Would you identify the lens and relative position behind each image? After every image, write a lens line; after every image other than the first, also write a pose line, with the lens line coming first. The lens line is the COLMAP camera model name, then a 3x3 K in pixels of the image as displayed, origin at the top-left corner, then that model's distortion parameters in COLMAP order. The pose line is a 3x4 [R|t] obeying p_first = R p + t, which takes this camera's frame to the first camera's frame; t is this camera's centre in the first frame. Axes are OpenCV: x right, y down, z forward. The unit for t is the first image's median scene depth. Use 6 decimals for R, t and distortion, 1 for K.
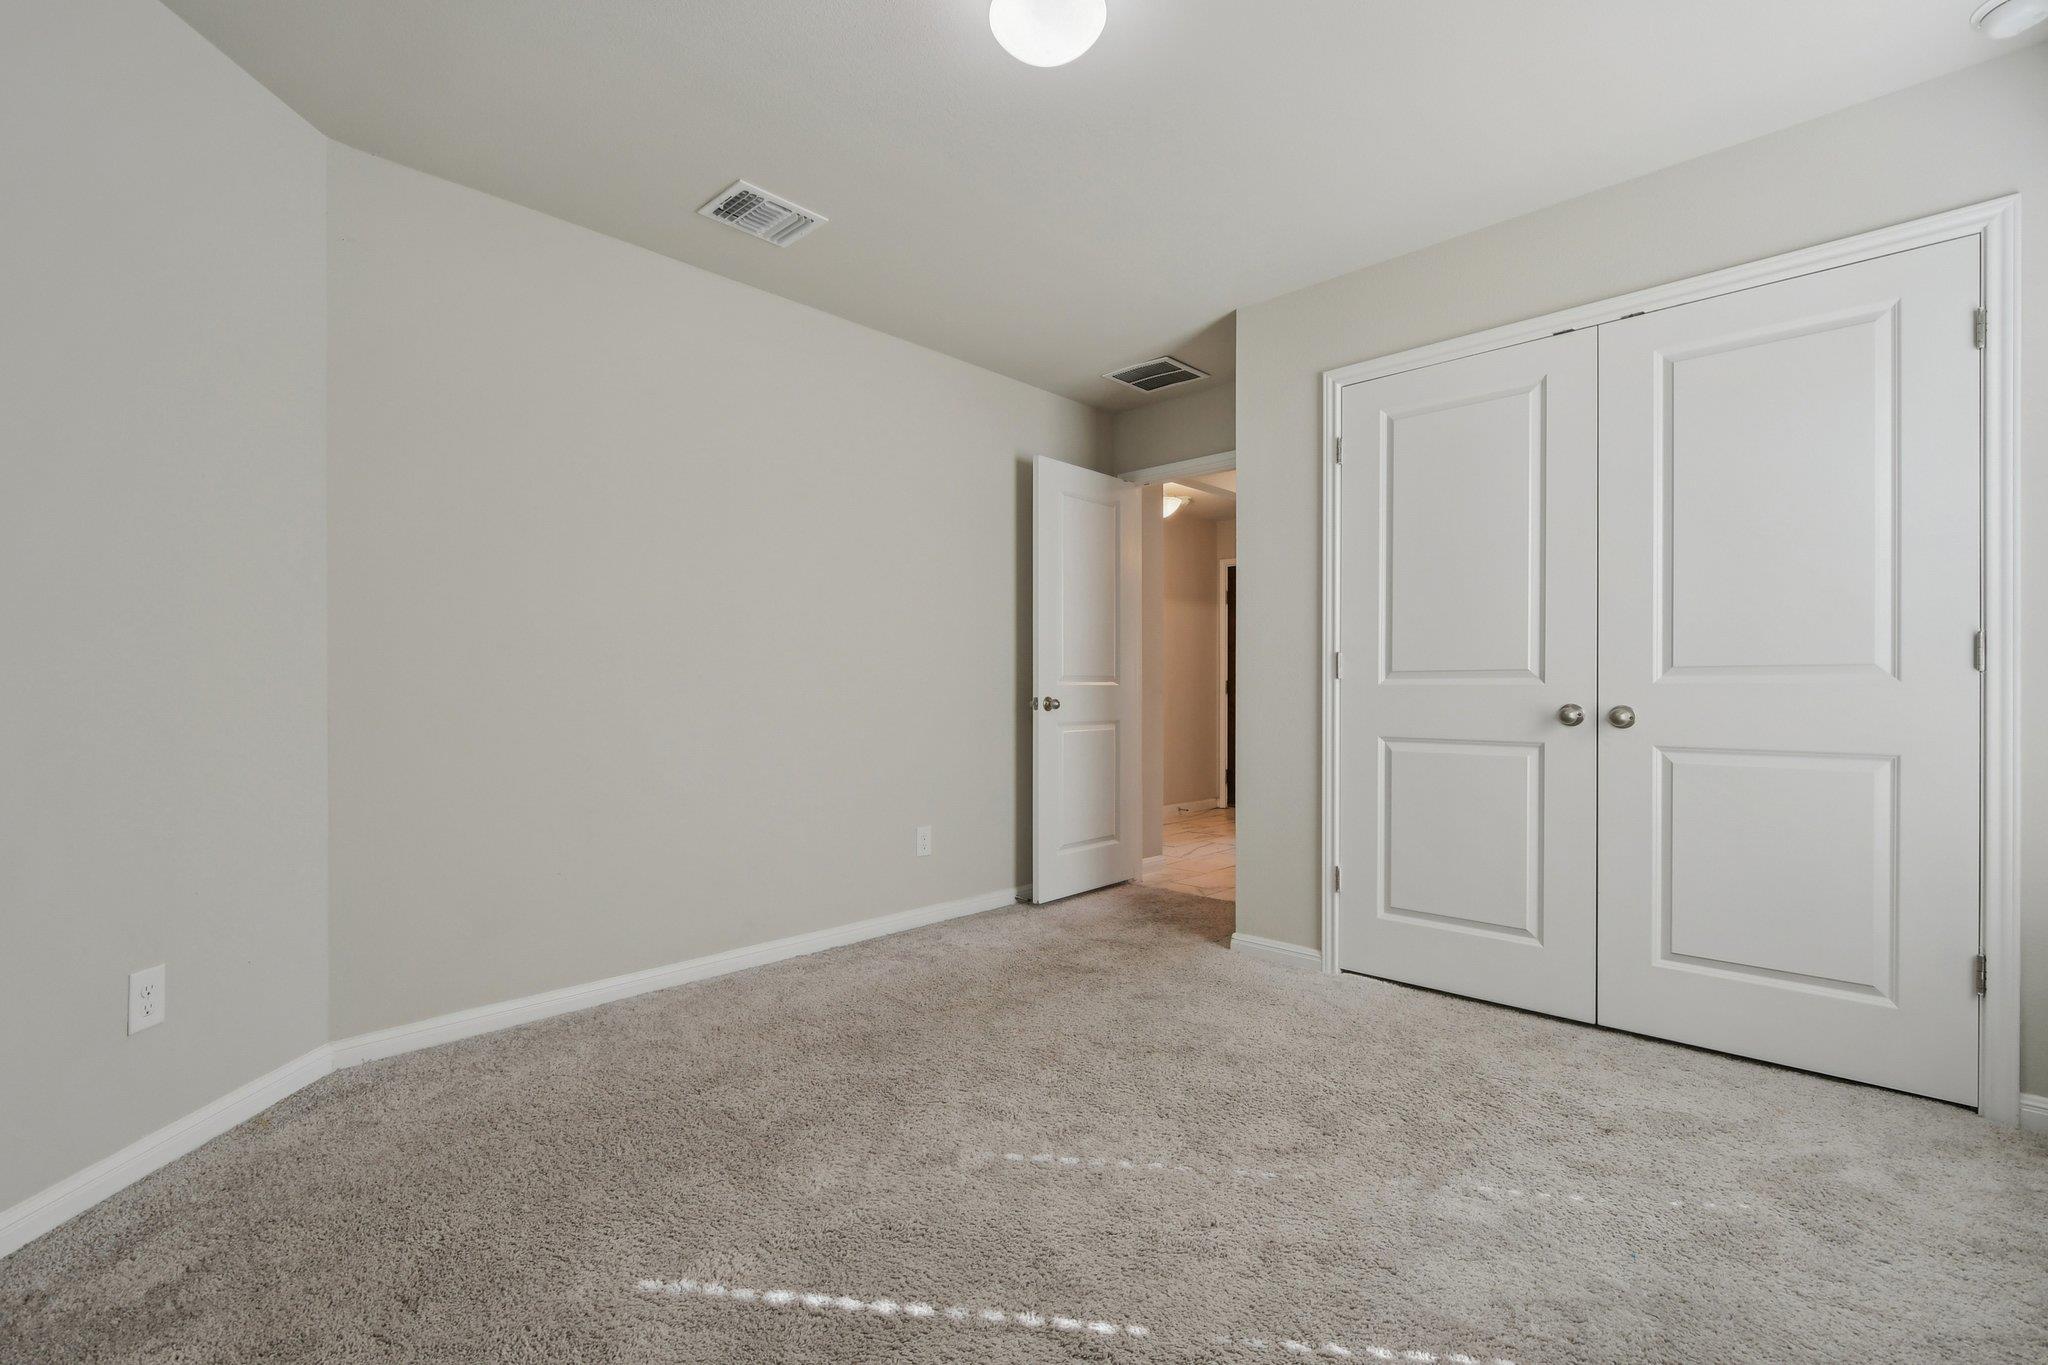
lens RADIAL K [[907.3, 0, 1014.9], [0, 907.3, 694.8], [0, 0, 1]] dist [-0.000209, -0.000985]
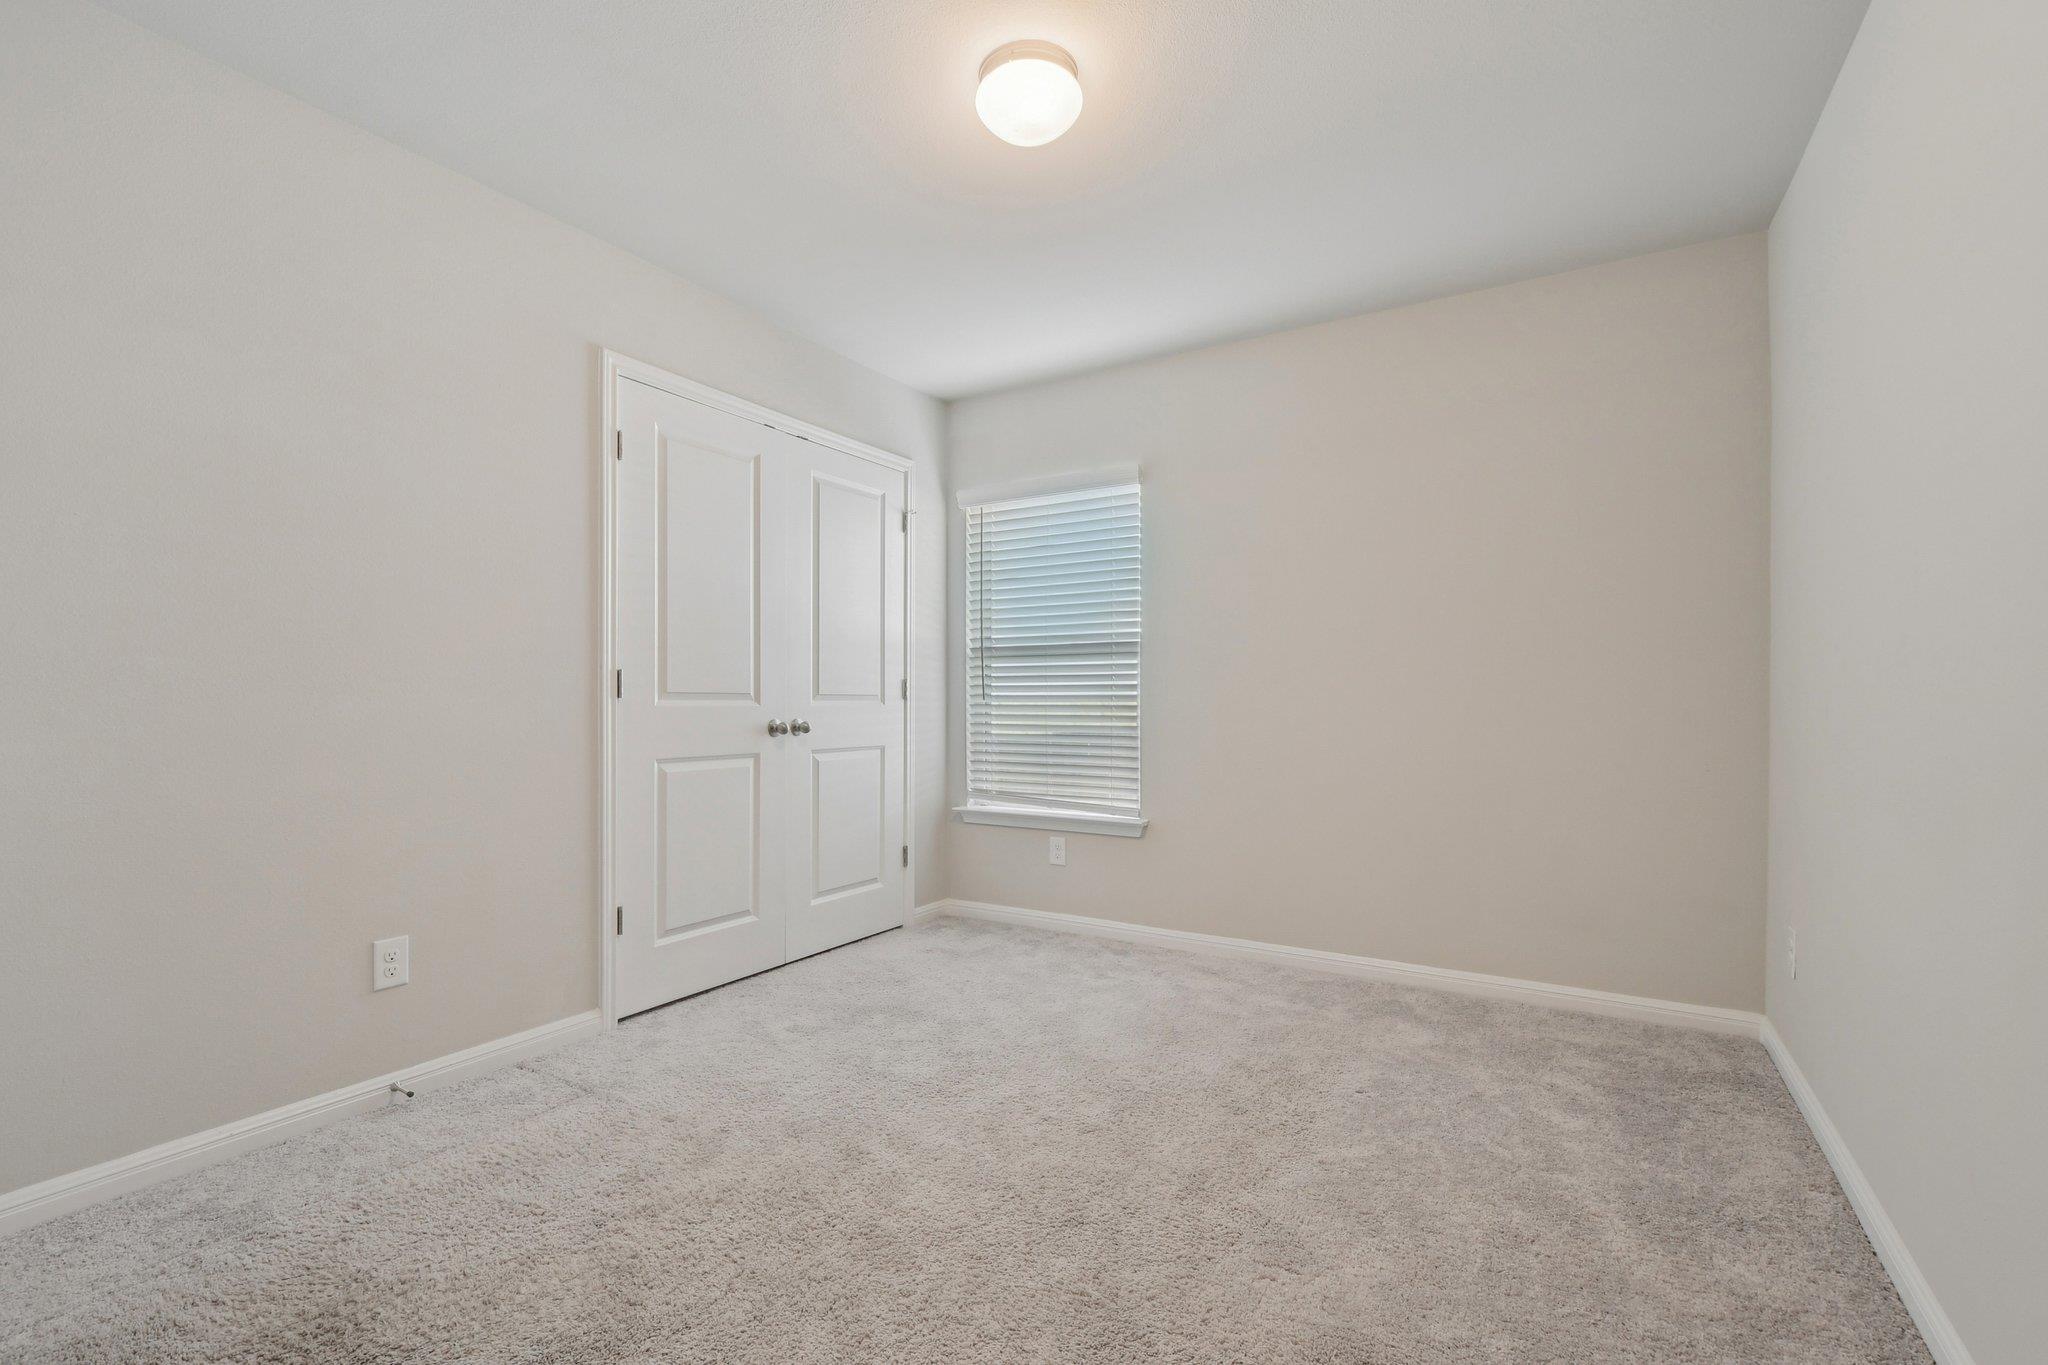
lens RADIAL K [[897.7, 0, 1013.7], [0, 897.7, 718.1], [0, 0, 1]] dist [0.003689, -0.004871]
pose [[-0.208355, -0.019960, 0.977850, -0.672604], [-0.001573, 0.999797, 0.020073, -0.019856], [-0.978052, 0.002644, -0.208344, 0.902921]]
